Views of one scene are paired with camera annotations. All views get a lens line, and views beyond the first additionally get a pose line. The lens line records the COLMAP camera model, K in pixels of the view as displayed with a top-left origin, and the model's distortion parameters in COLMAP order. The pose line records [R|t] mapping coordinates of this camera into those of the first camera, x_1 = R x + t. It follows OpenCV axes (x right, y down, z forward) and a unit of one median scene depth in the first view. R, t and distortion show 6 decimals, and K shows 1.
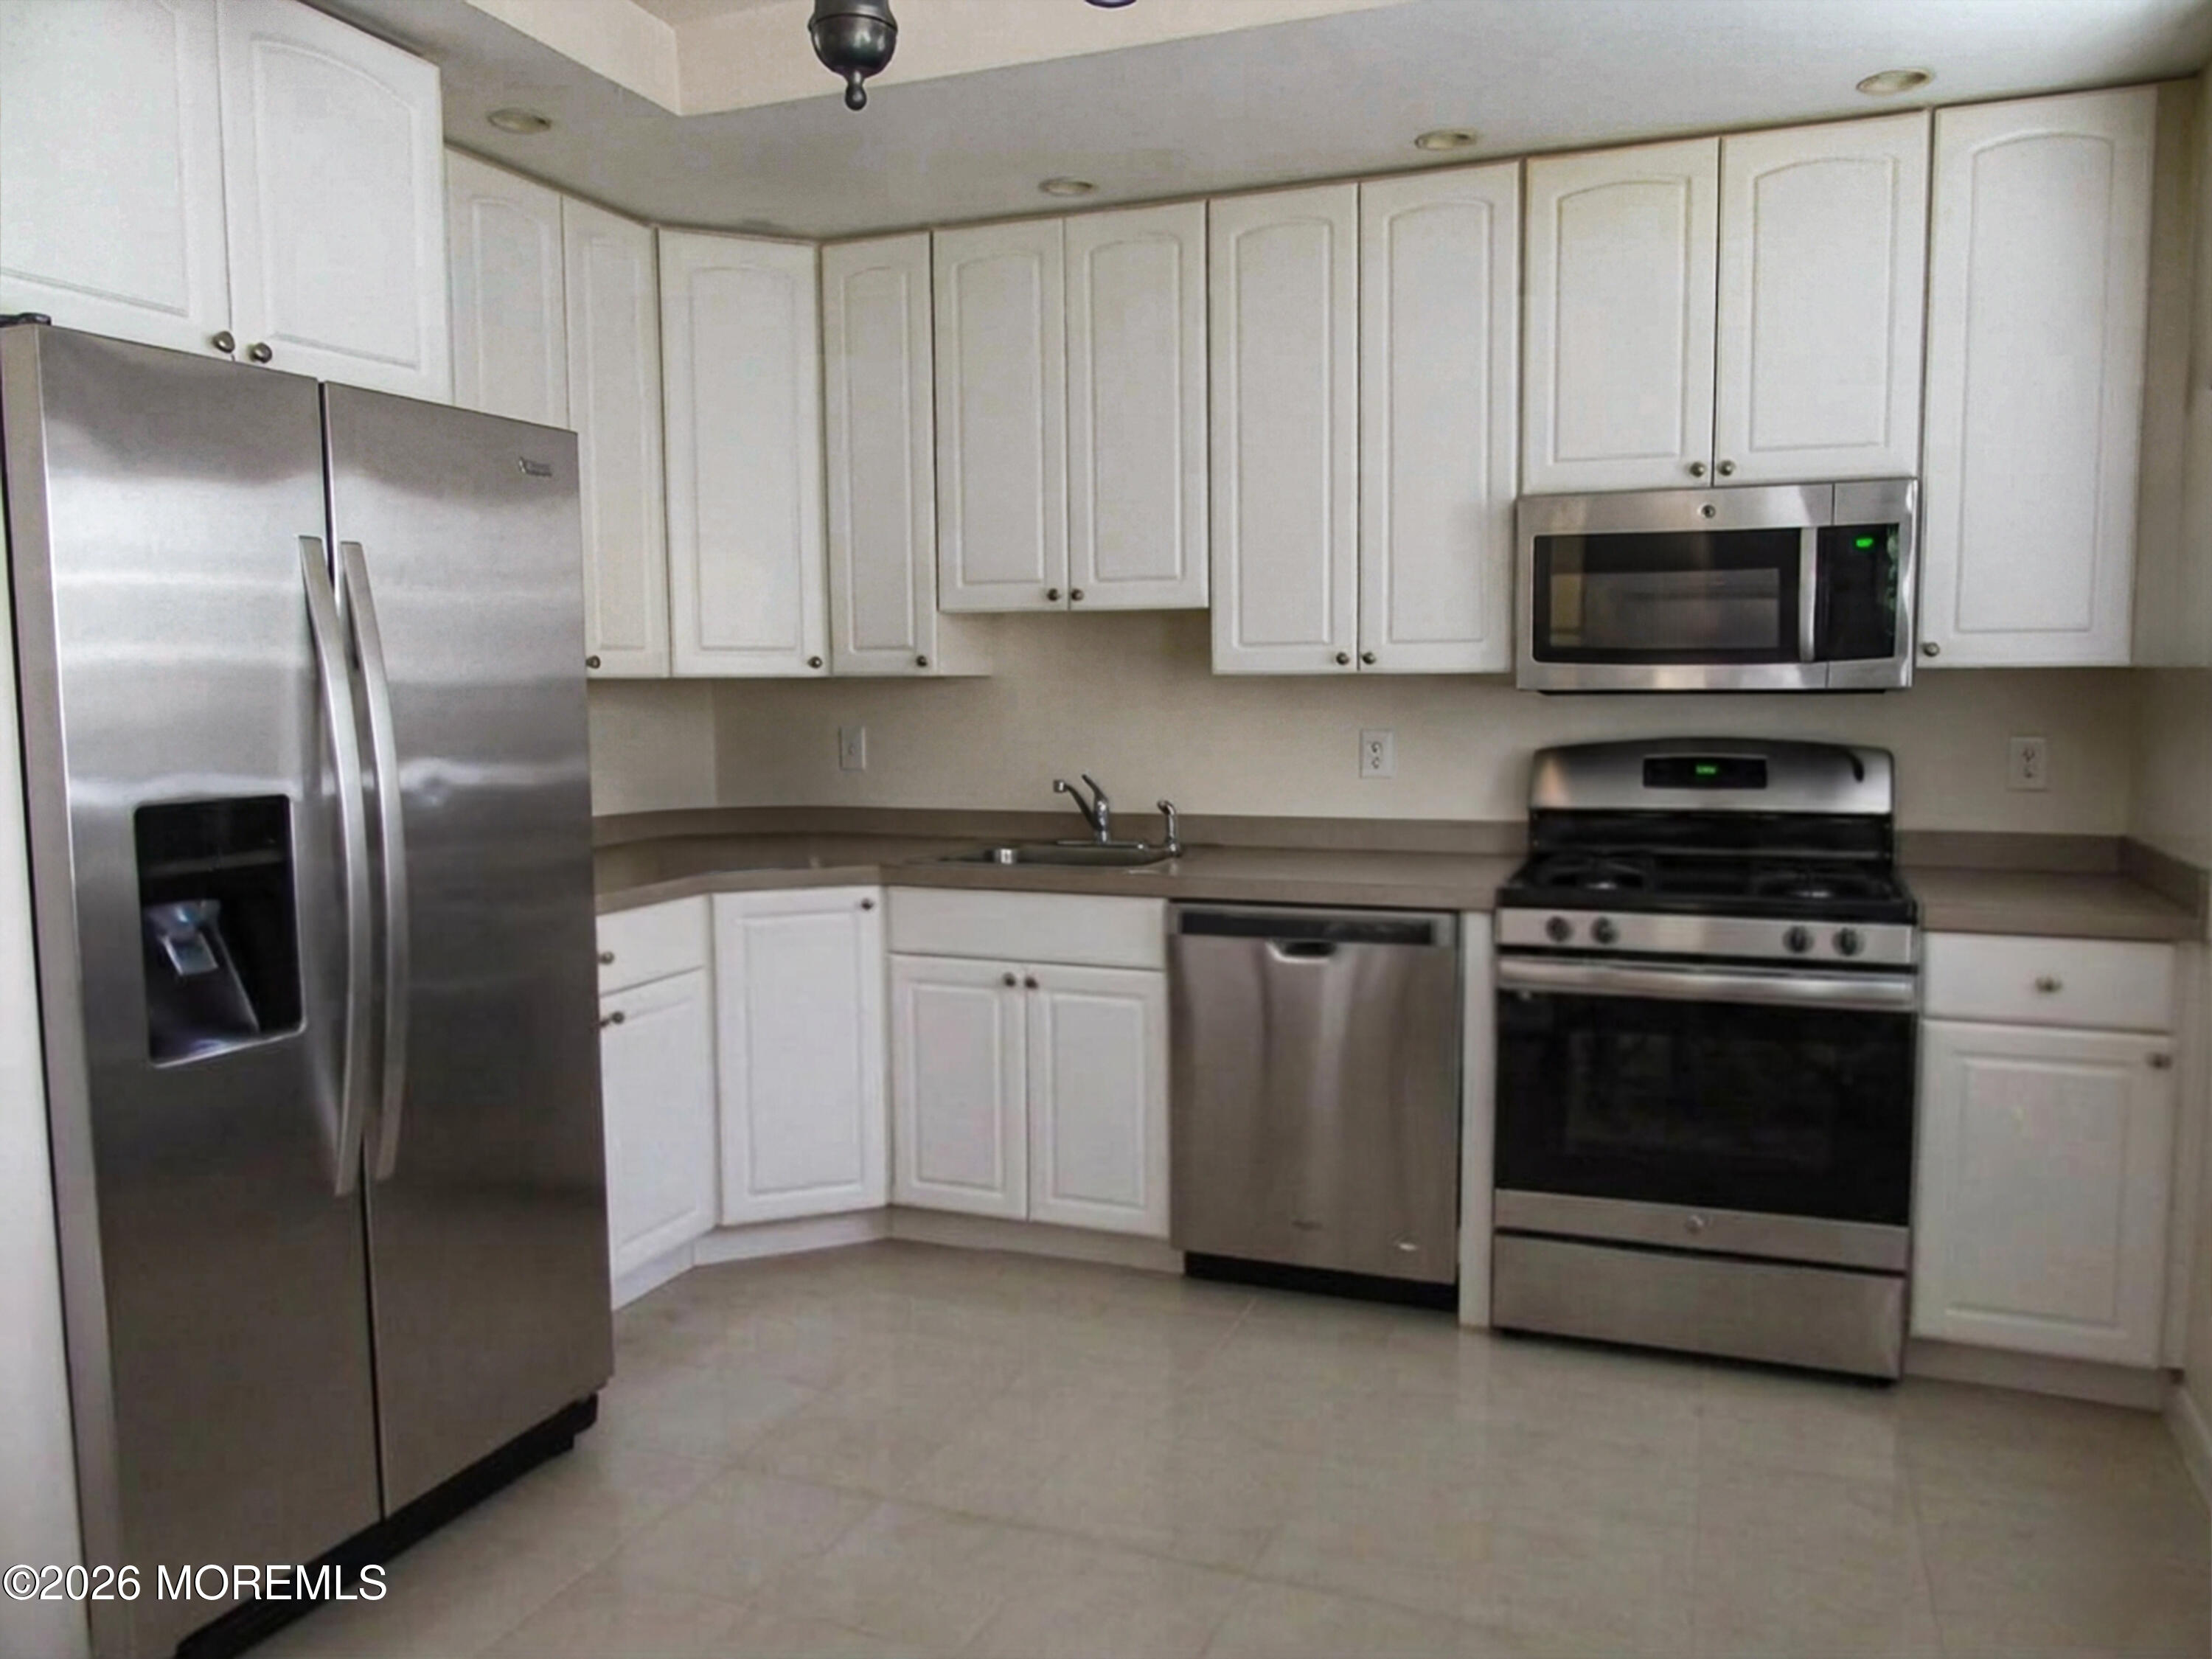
lens RADIAL K [[1600.8, 0, 1106.0], [0, 1600.8, 829.5], [0, 0, 1]] dist [-0.017072, 0.007564]
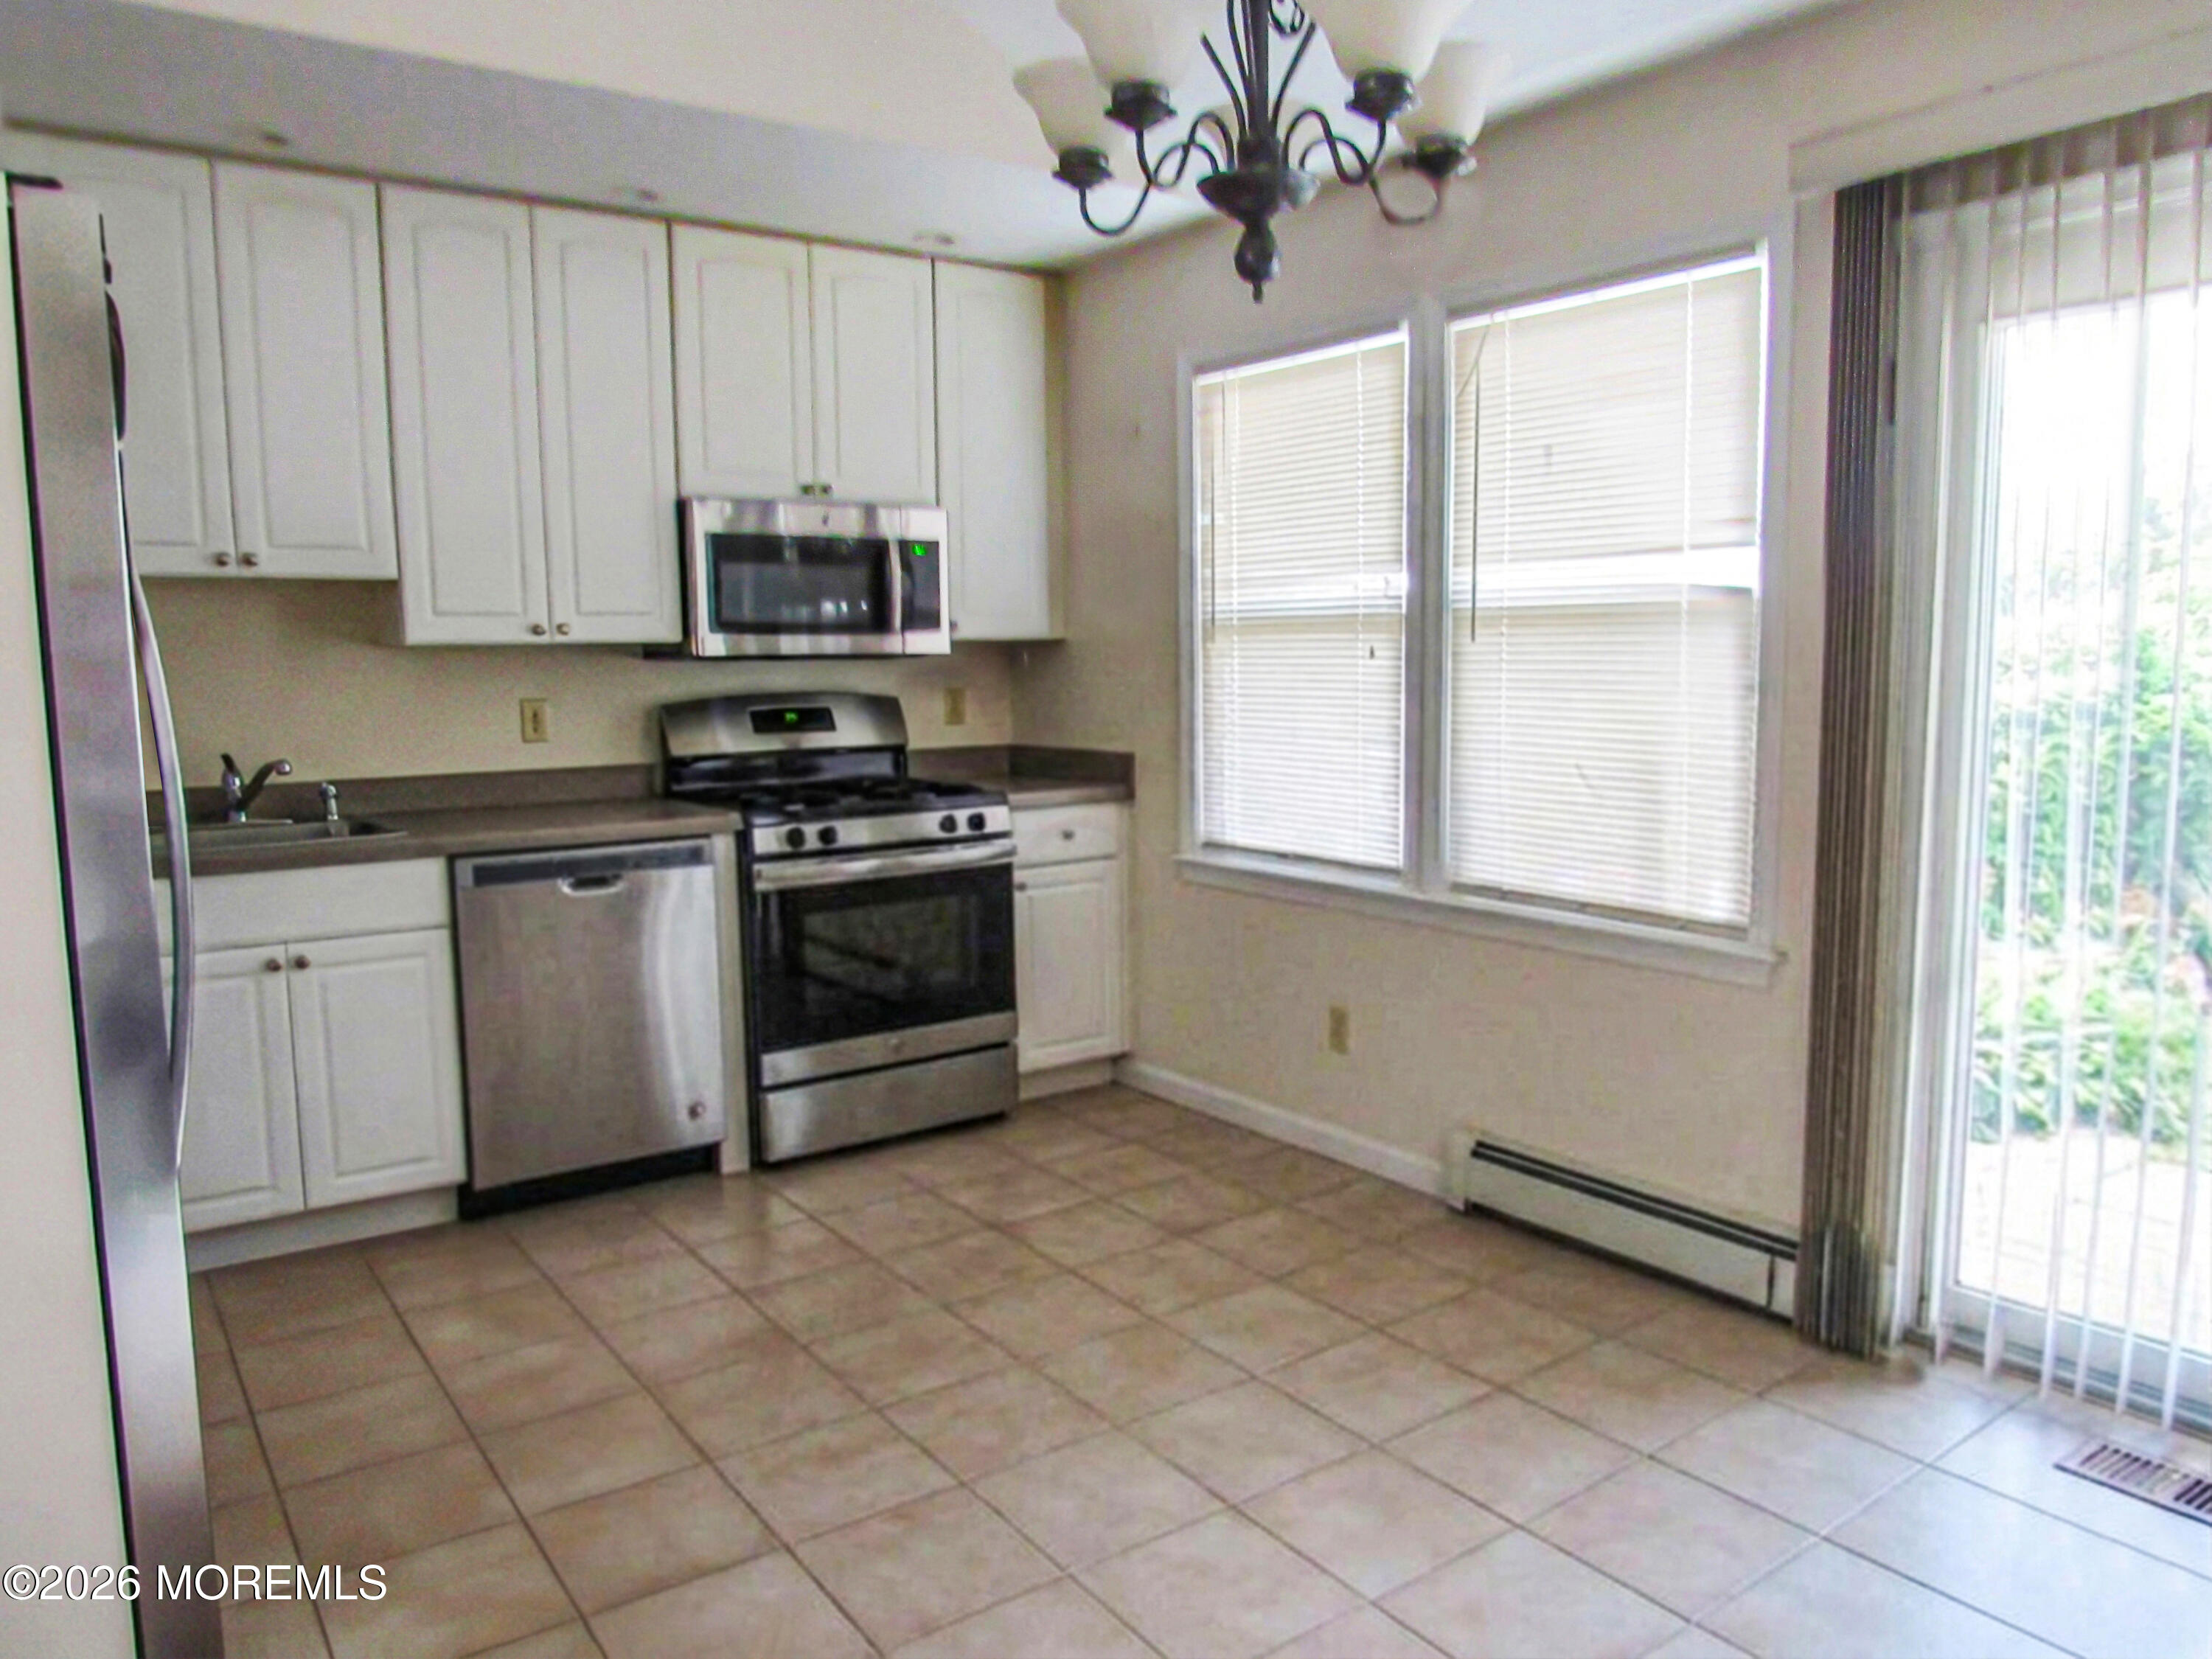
lens RADIAL K [[1600.8, 0, 1106.0], [0, 1600.8, 829.5], [0, 0, 1]] dist [-0.017072, 0.007564]
pose [[0.551692, -0.093004, 0.828846, -0.588959], [0.088065, 0.994704, 0.052997, 0.007916], [-0.829386, 0.043754, 0.556961, 0.059314]]
